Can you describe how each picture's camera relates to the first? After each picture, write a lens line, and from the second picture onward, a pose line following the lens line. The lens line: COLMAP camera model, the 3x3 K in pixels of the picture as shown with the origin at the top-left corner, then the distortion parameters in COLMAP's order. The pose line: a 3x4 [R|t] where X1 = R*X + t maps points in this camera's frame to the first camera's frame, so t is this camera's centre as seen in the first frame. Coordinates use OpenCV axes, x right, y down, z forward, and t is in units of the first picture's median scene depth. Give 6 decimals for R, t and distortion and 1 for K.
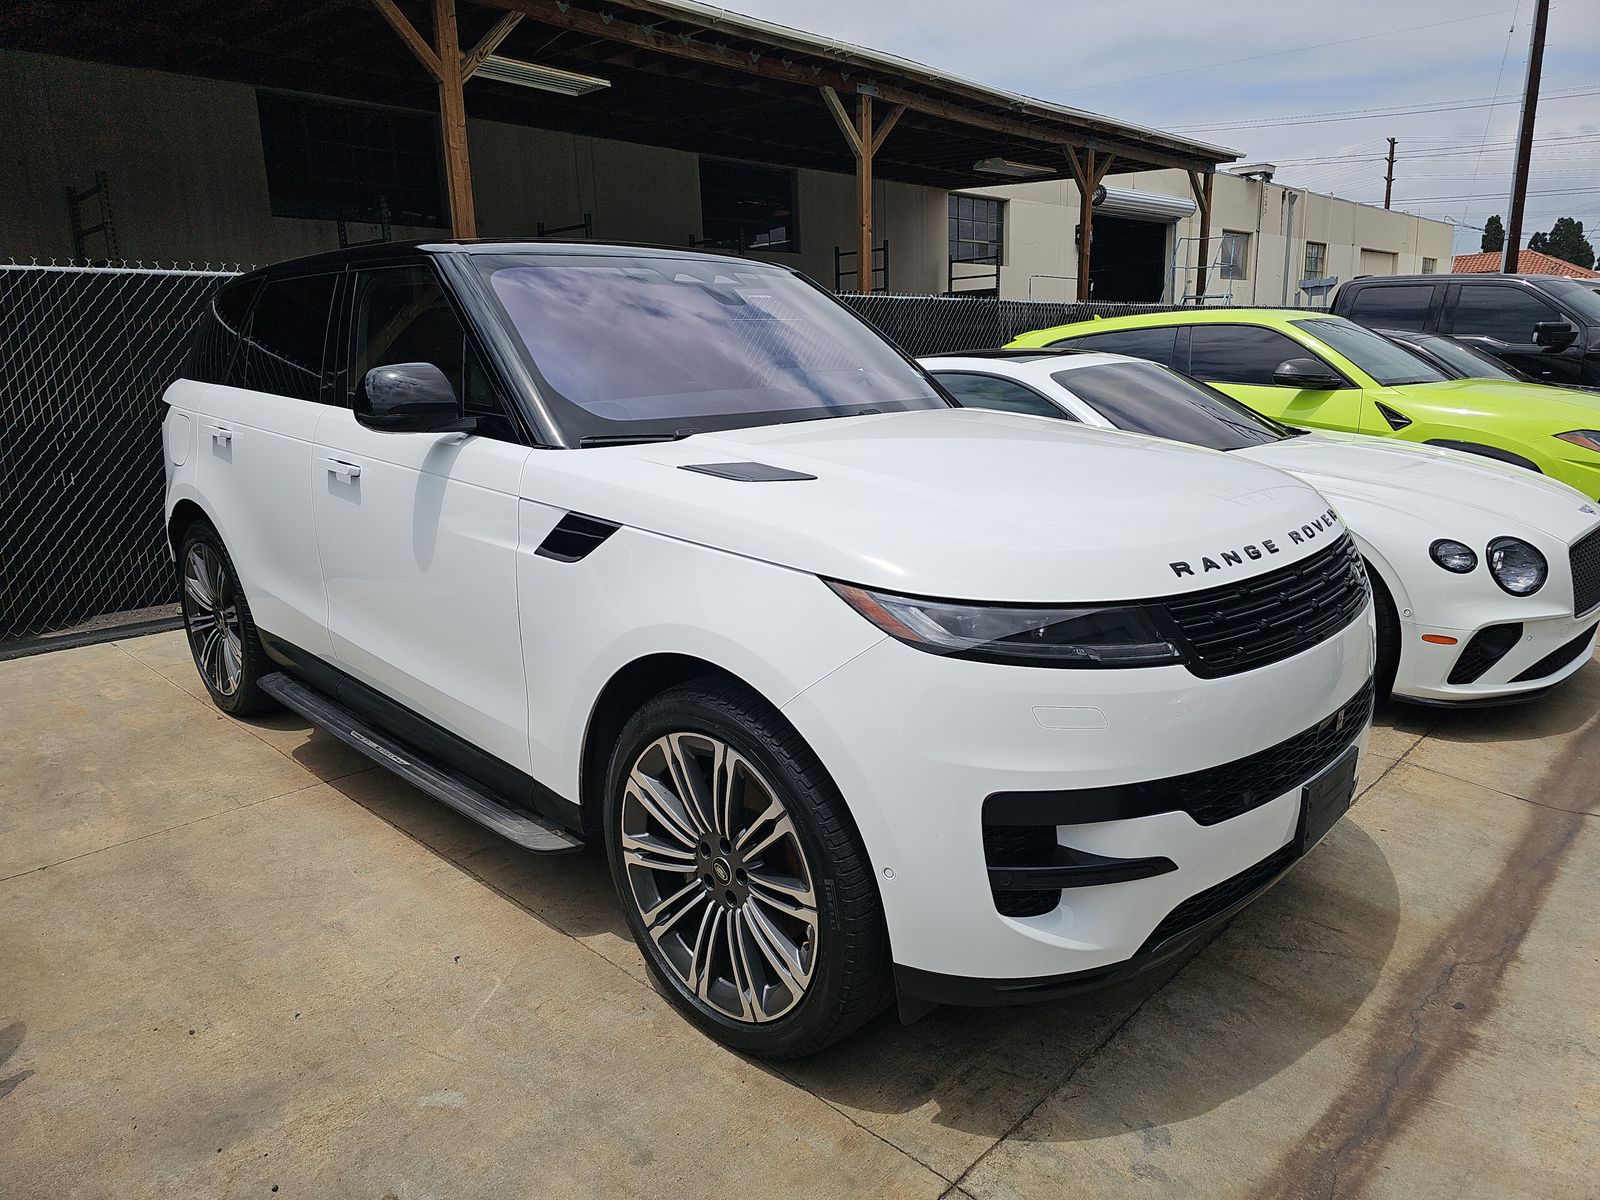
lens RADIAL K [[1080.4, 0, 800.0], [0, 1080.4, 600.0], [0, 0, 1]] dist [0.004386, 0.002977]
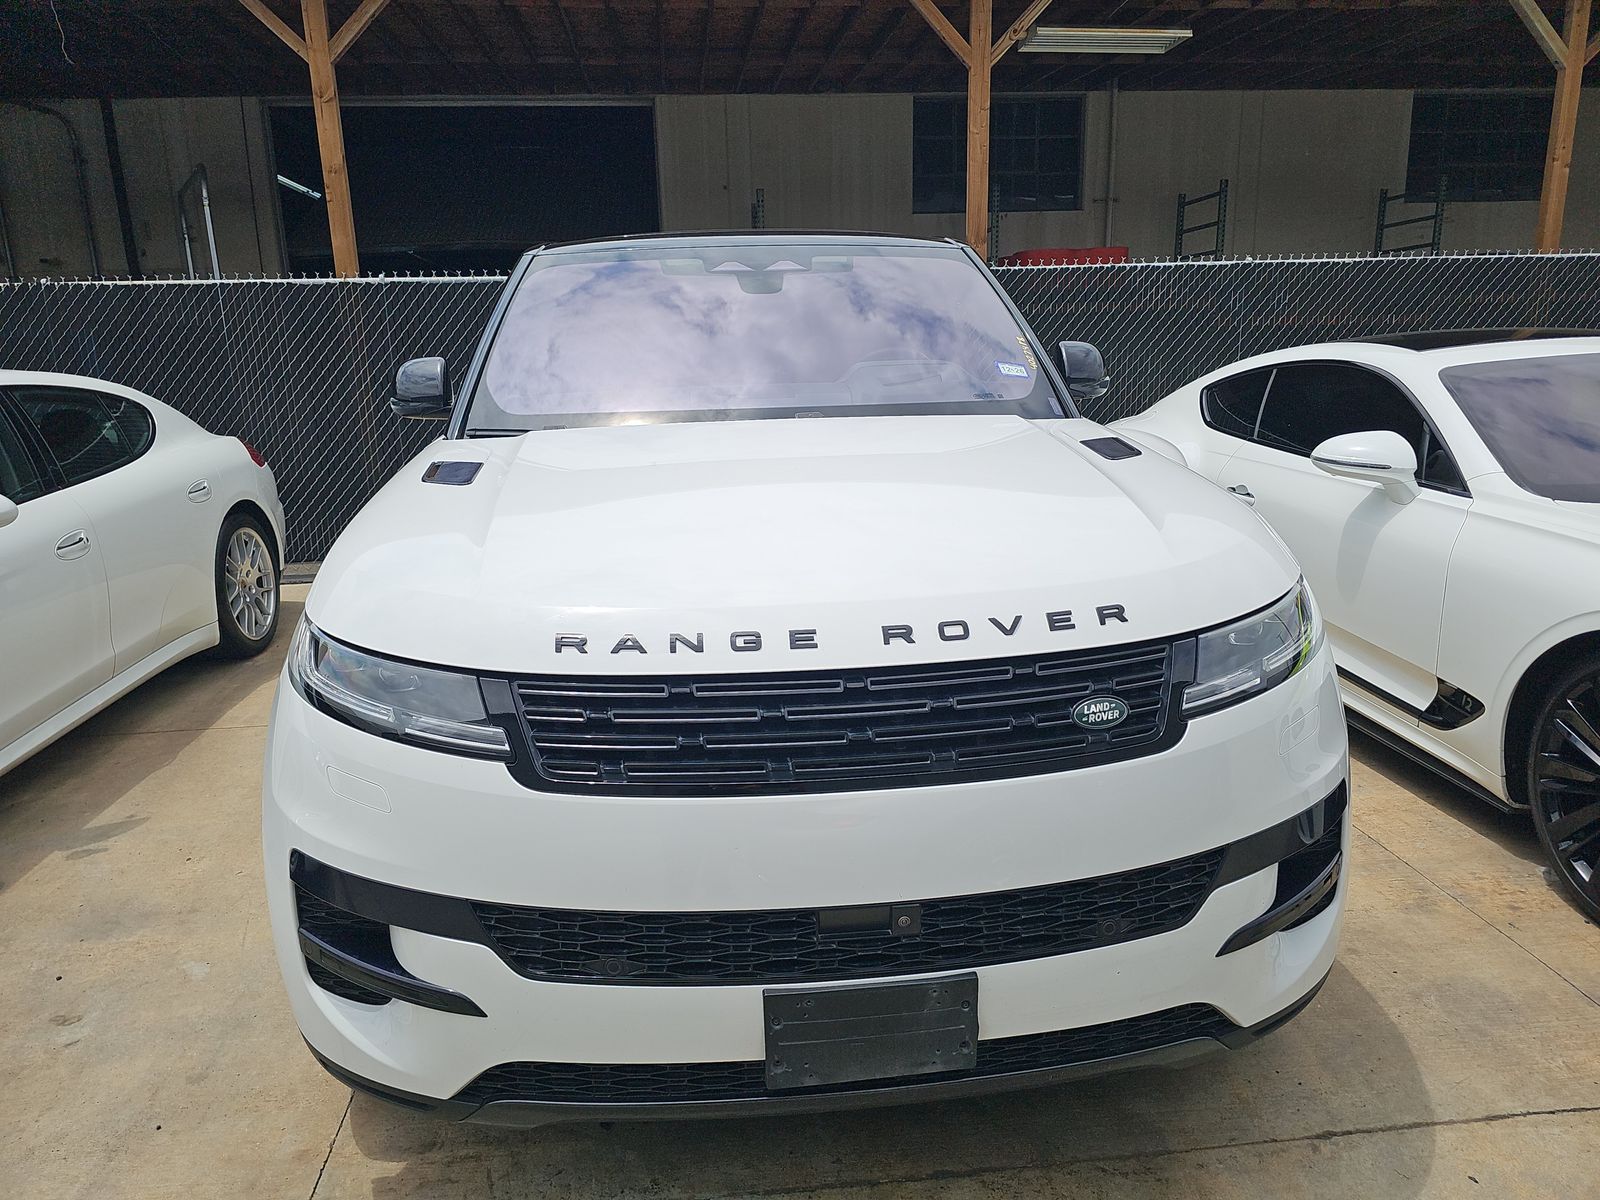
lens RADIAL K [[1036.4, 0, 800.0], [0, 1036.4, 600.0], [0, 0, 1]] dist [0.065397, -0.000485]
pose [[0.765706, 0.155162, -0.624195, 0.757412], [-0.138377, 0.987481, 0.075719, -0.111467], [0.628129, 0.028396, 0.777591, 0.426482]]
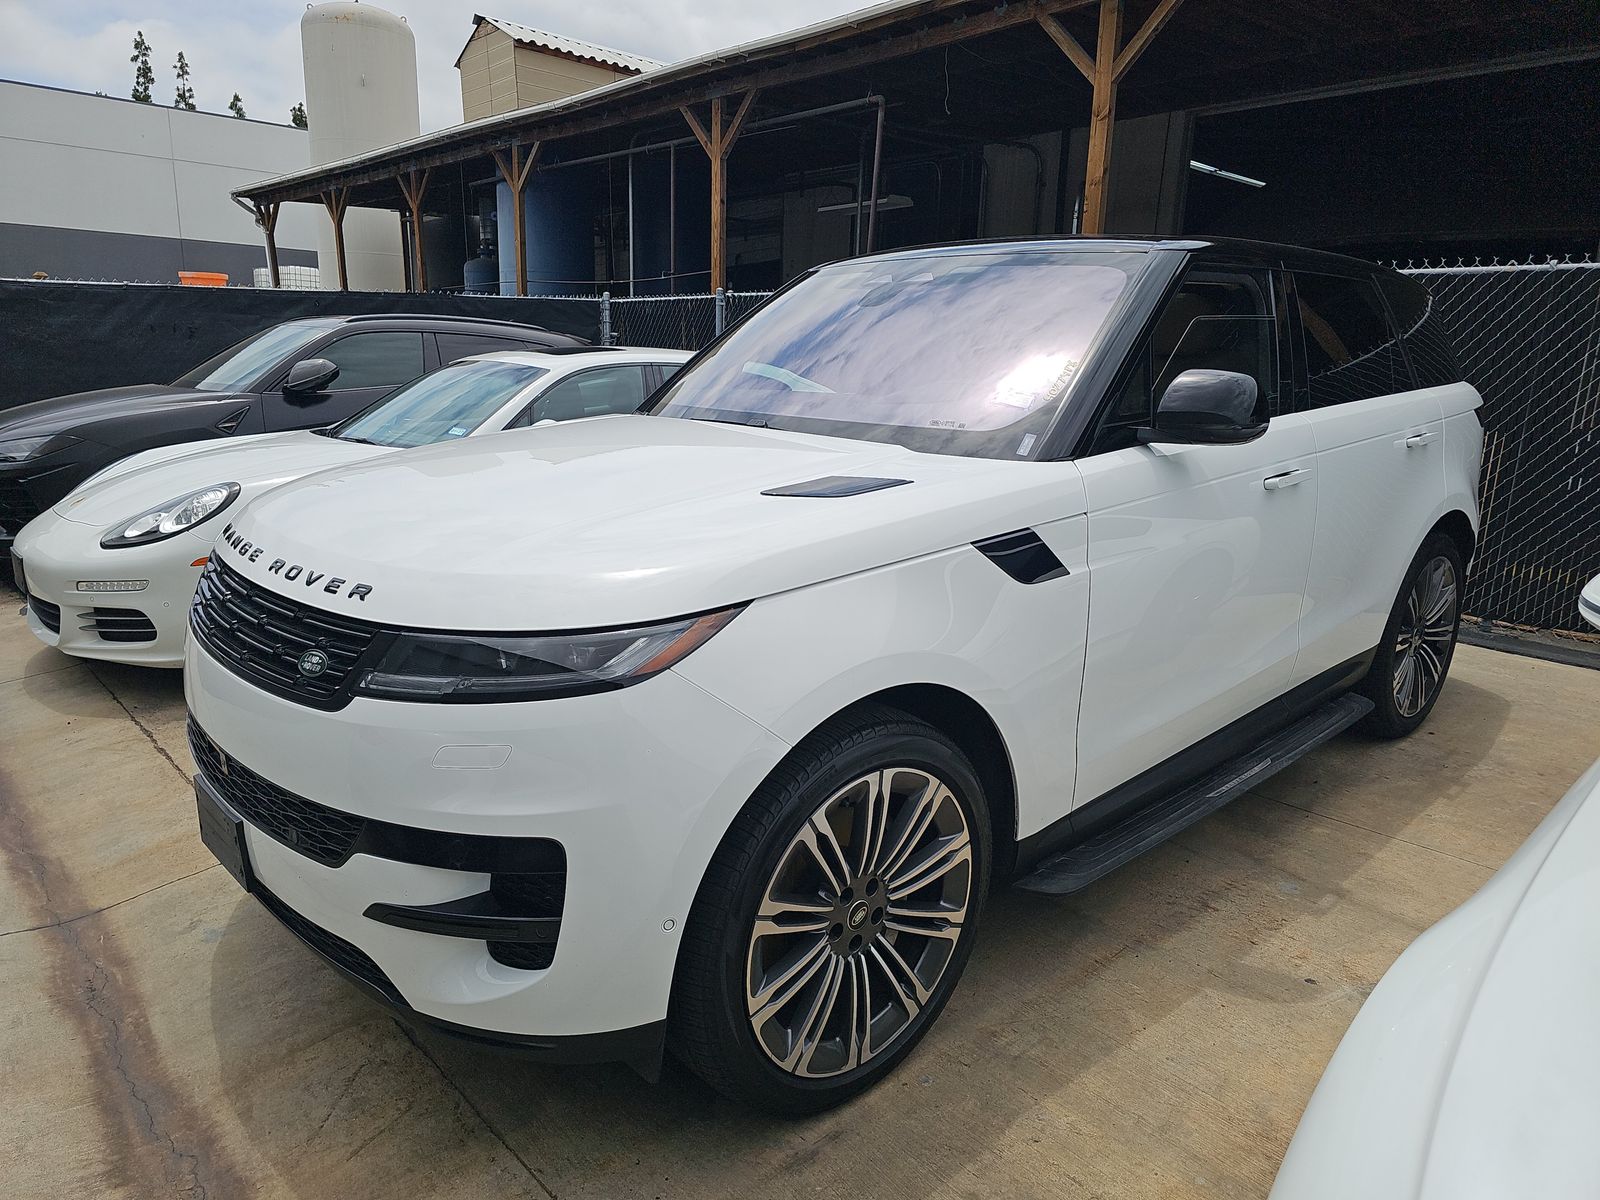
lens RADIAL K [[1064.5, 0, 800.0], [0, 1064.5, 600.0], [0, 0, 1]] dist [0.004094, -0.003615]
pose [[-0.066857, 0.250501, -0.965805, 1.218049], [-0.253015, 0.932075, 0.259268, -0.351763], [0.965150, 0.261697, 0.001064, 1.335199]]
